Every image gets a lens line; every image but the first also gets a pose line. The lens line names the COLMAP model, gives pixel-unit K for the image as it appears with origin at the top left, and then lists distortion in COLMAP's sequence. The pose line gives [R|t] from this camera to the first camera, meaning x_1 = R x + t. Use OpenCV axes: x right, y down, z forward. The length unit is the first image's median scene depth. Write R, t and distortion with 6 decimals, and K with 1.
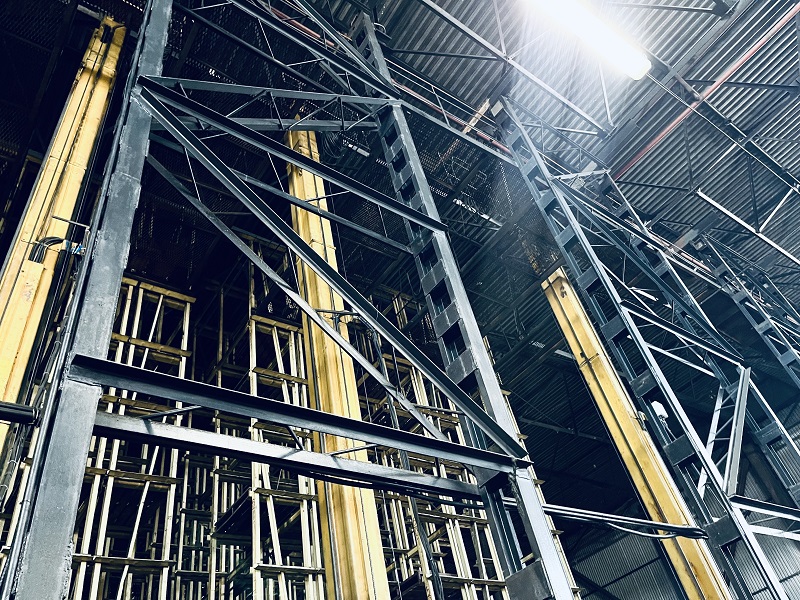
lens RADIAL K [[603.5, 0, 400.0], [0, 603.5, 301.6], [0, 0, 1]] dist [0.060592, -0.063798]
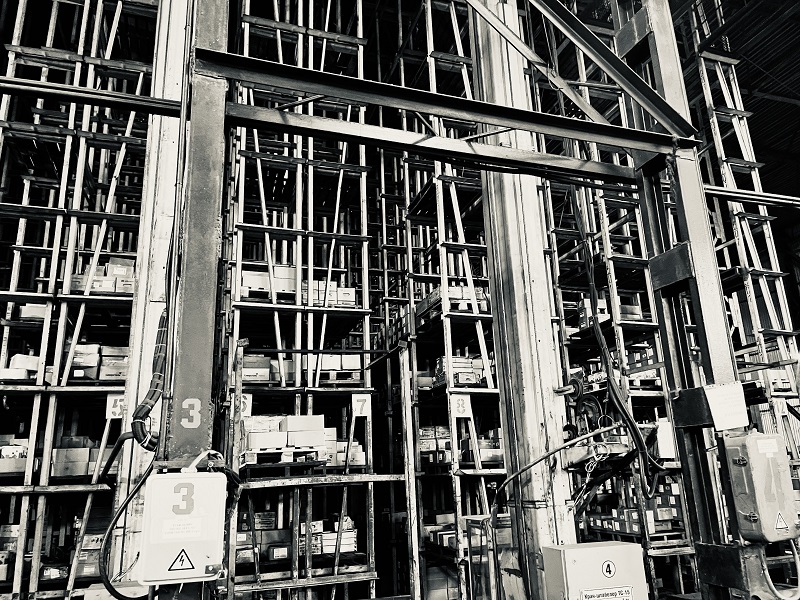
lens RADIAL K [[603.5, 0, 400.0], [0, 603.5, 301.6], [0, 0, 1]] dist [0.060592, -0.063798]
pose [[0.944413, 0.058563, -0.323502, 0.054942], [0.104262, 0.879860, 0.463656, 0.006284], [0.311790, -0.471612, 0.824845, 0.010855]]
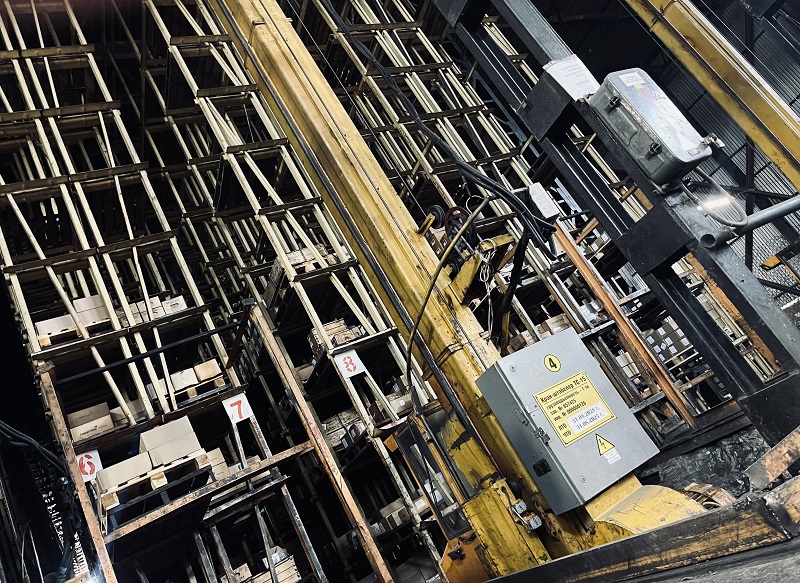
lens RADIAL K [[621.8, 0, 385.3], [0, 621.8, 270.7], [0, 0, 1]] dist [0.074652, -0.106993]
pose [[0.924030, -0.366772, -0.107923, 0.030384], [0.379176, 0.843028, 0.381482, 0.195735], [-0.048935, -0.393423, 0.918054, 0.012029]]
